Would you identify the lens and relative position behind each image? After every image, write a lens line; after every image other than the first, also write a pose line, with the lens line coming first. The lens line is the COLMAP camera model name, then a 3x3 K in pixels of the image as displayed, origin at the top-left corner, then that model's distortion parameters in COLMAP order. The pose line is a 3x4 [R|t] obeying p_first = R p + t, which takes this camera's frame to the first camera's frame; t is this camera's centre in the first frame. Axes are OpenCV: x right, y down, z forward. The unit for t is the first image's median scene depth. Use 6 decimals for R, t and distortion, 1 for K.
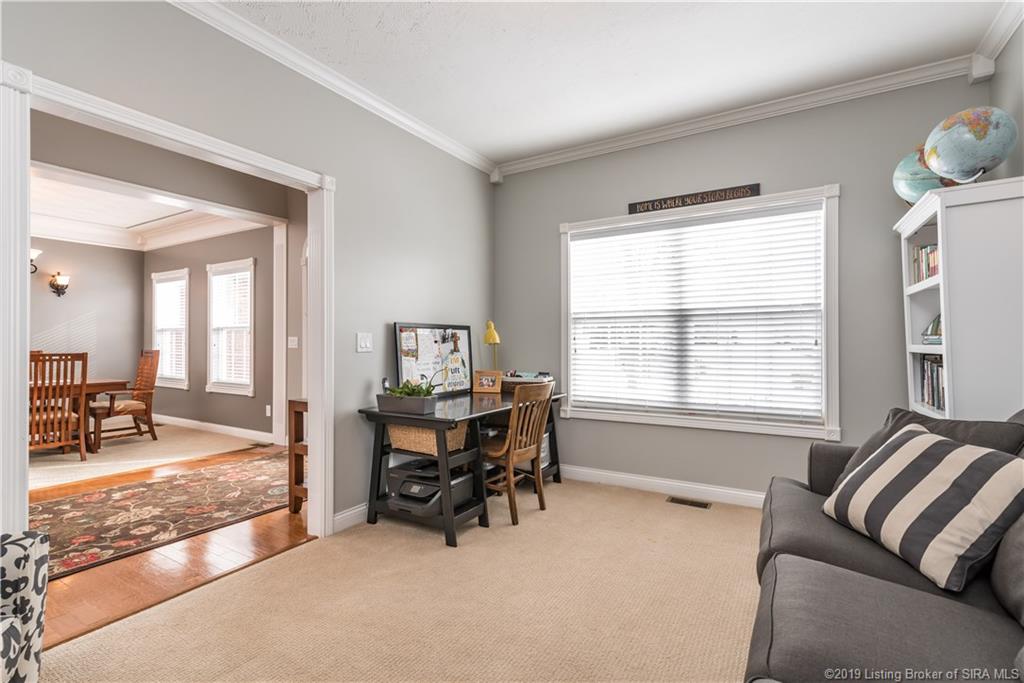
lens RADIAL K [[474.0, 0, 515.1], [0, 474.0, 339.2], [0, 0, 1]] dist [0.001757, 0.000560]
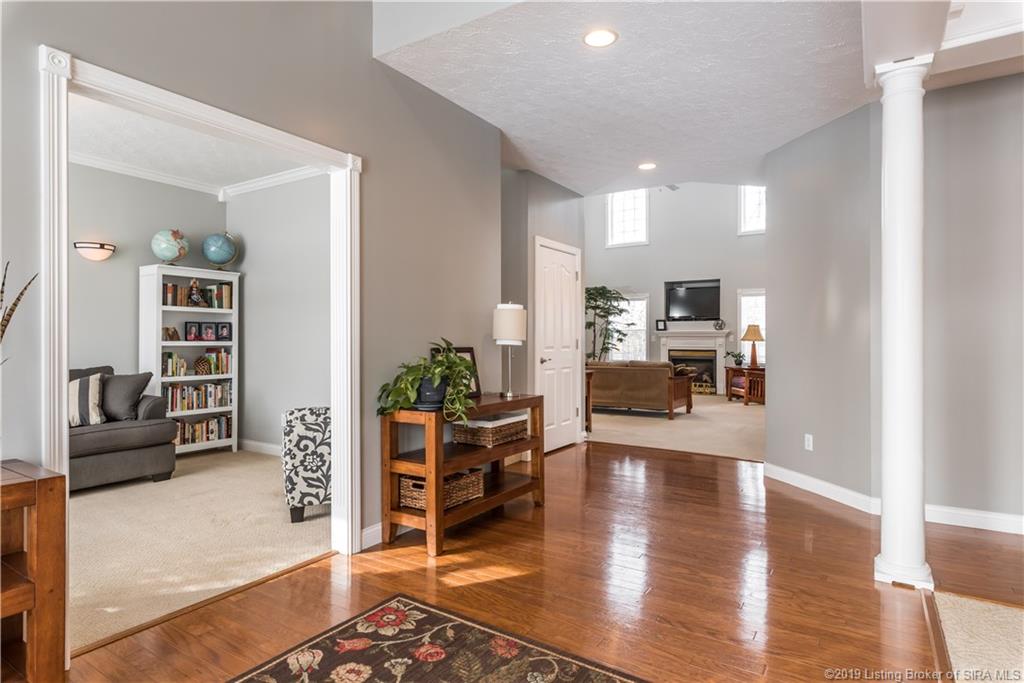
lens RADIAL K [[557.8, 0, 509.1], [0, 557.8, 339.0], [0, 0, 1]] dist [-0.000299, 0.000721]
pose [[-0.999500, 0.002514, 0.031503, -1.054877], [0.002150, 0.999930, -0.011593, 0.017789], [-0.031530, -0.011519, -0.999436, 1.762255]]
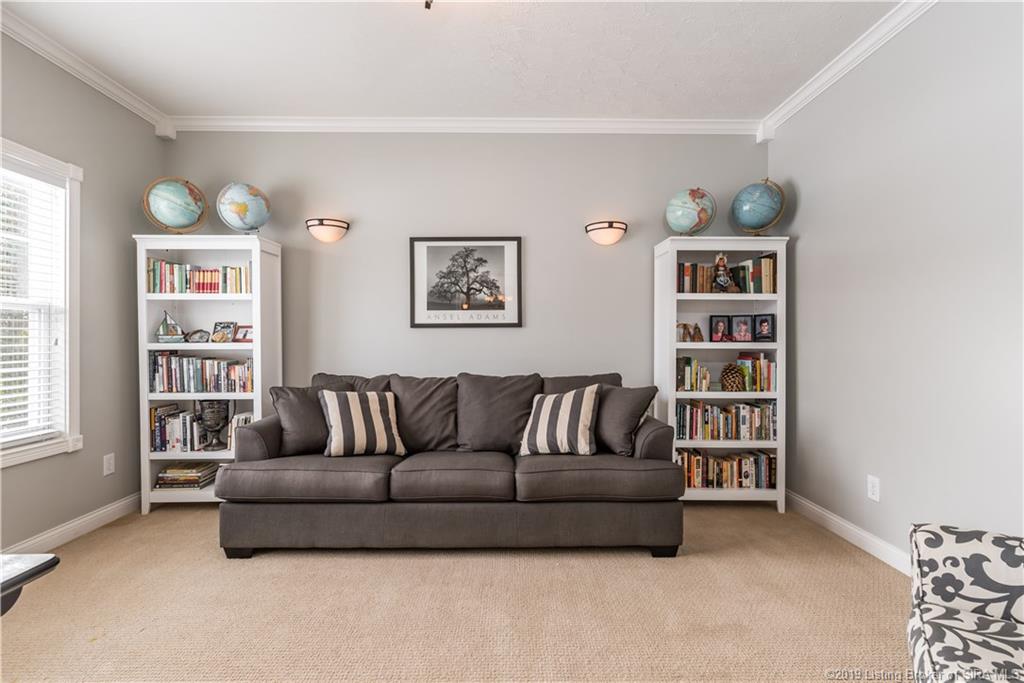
lens RADIAL K [[474.0, 0, 511.9], [0, 474.0, 338.4], [0, 0, 1]] dist [0.001757, 0.000560]
pose [[-0.529121, 0.005586, 0.848528, -0.566971], [-0.006729, 0.999919, -0.010779, 0.006284], [-0.848520, -0.011413, -0.529041, 0.816941]]
